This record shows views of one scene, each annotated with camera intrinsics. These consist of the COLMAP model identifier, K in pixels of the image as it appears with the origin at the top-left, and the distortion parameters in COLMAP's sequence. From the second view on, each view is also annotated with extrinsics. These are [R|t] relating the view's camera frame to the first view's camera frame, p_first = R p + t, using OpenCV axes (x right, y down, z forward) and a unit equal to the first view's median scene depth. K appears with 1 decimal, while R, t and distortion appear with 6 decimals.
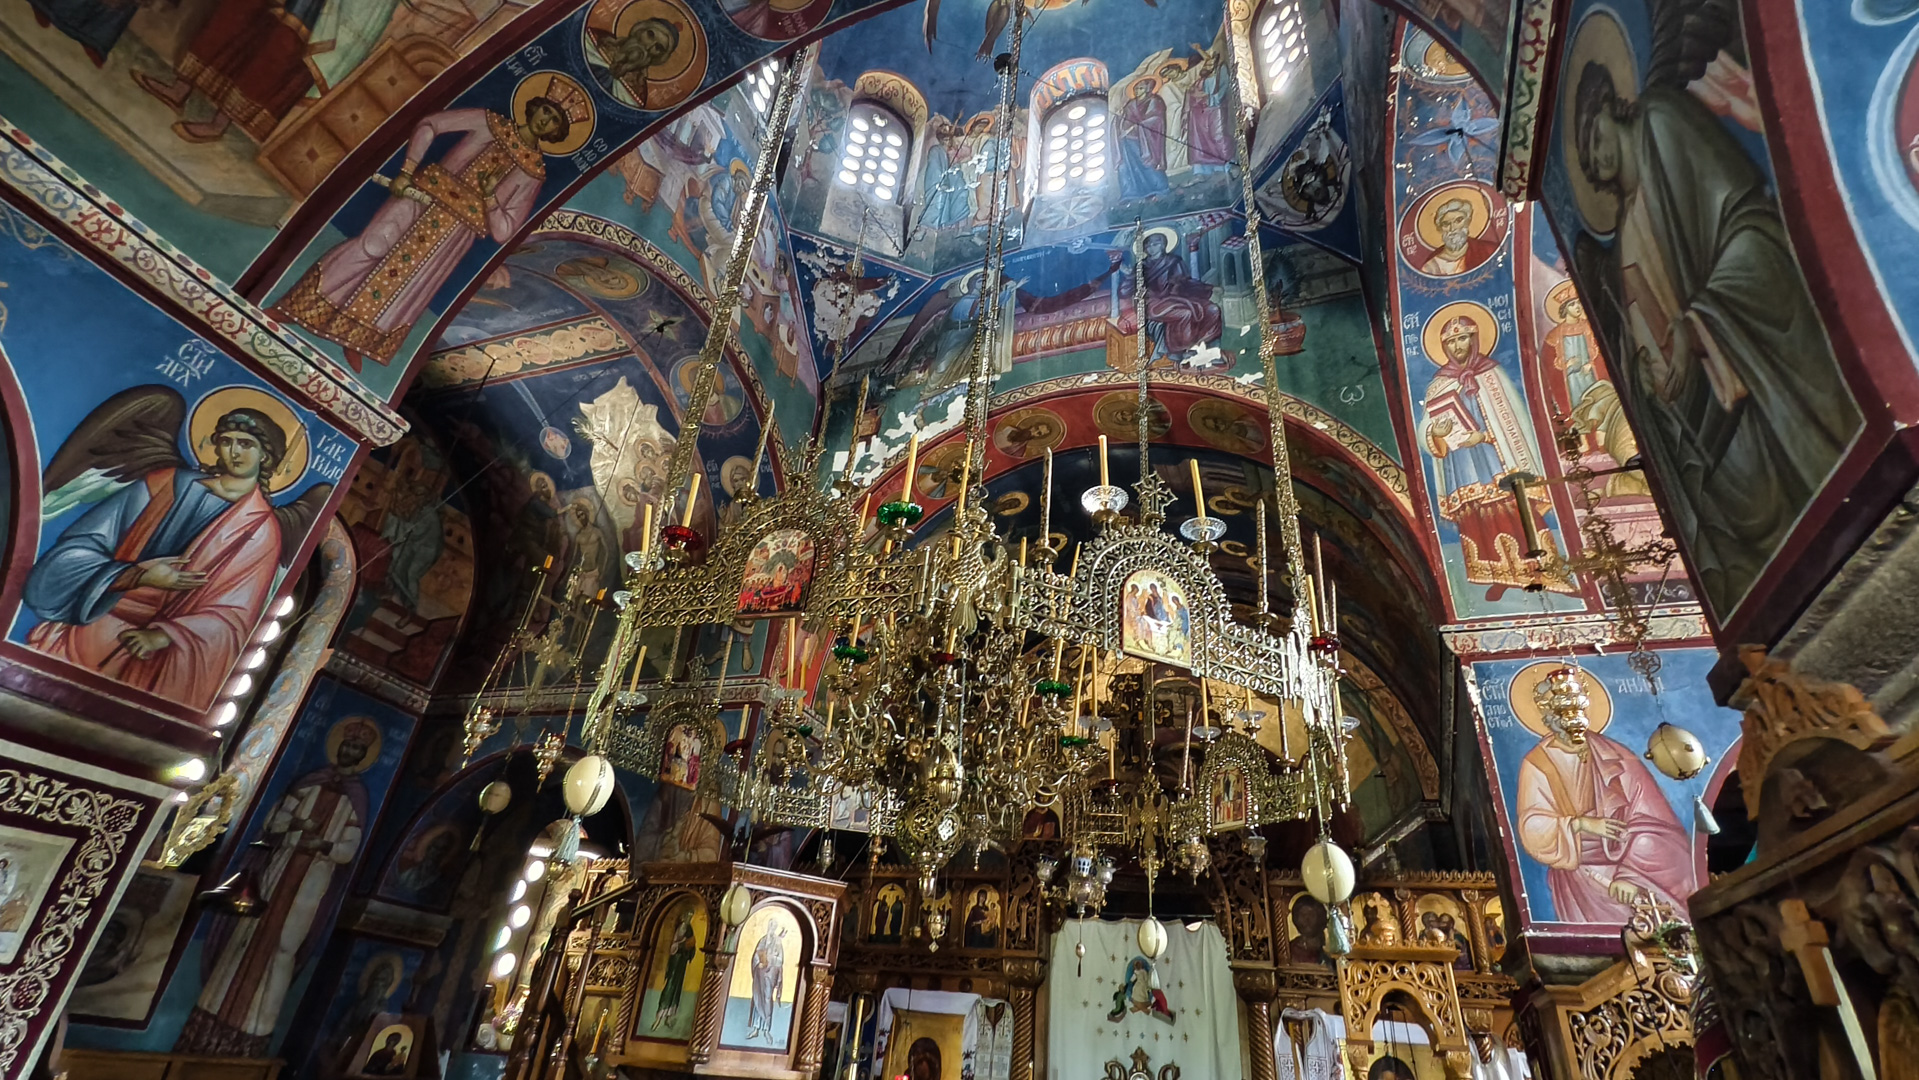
lens RADIAL K [[881.5, 0, 957.4], [0, 881.5, 539.8], [0, 0, 1]] dist [-0.000817, 0.000076]
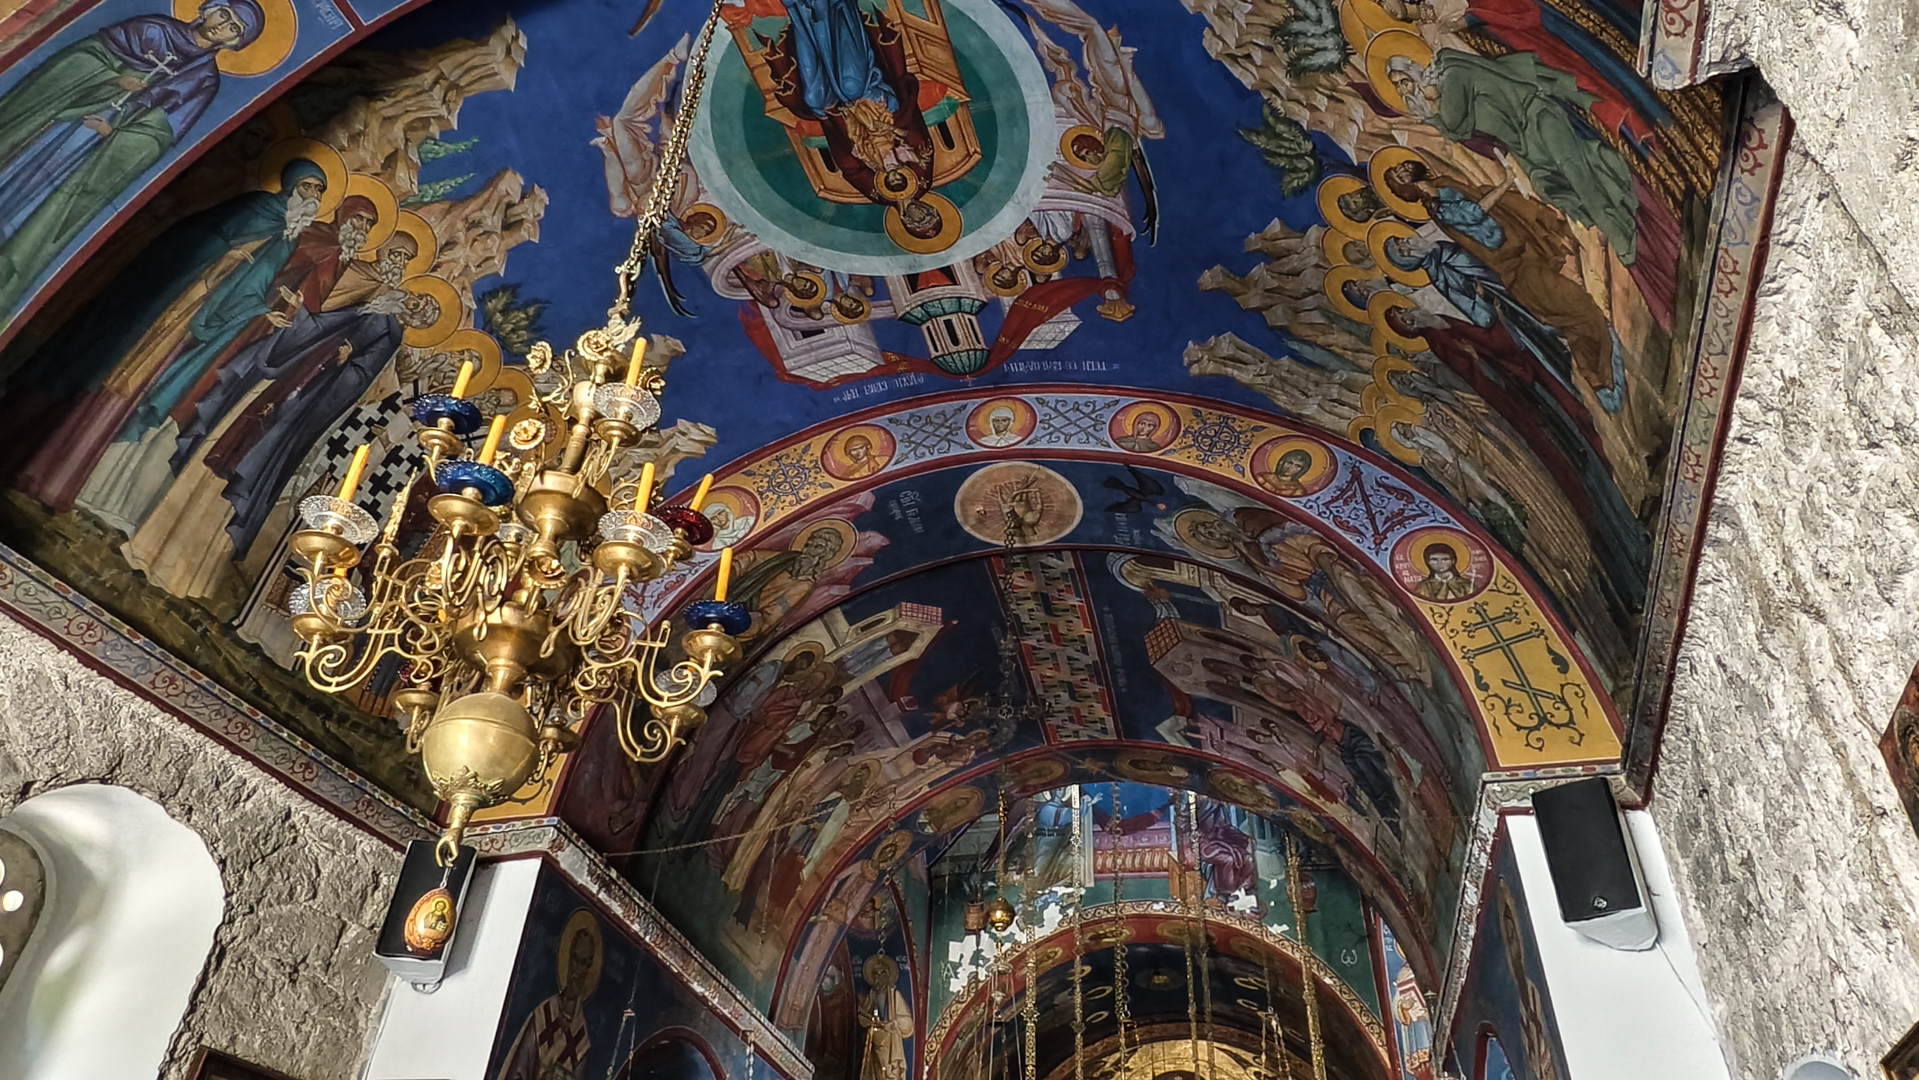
lens RADIAL K [[1211.4, 0, 958.7], [0, 1211.4, 541.5], [0, 0, 1]] dist [0.006376, -0.008551]
pose [[0.987876, 0.059374, 0.143443, -0.452014], [-0.043311, 0.992694, -0.112621, -0.523380], [-0.149082, 0.105043, 0.983230, -0.824793]]
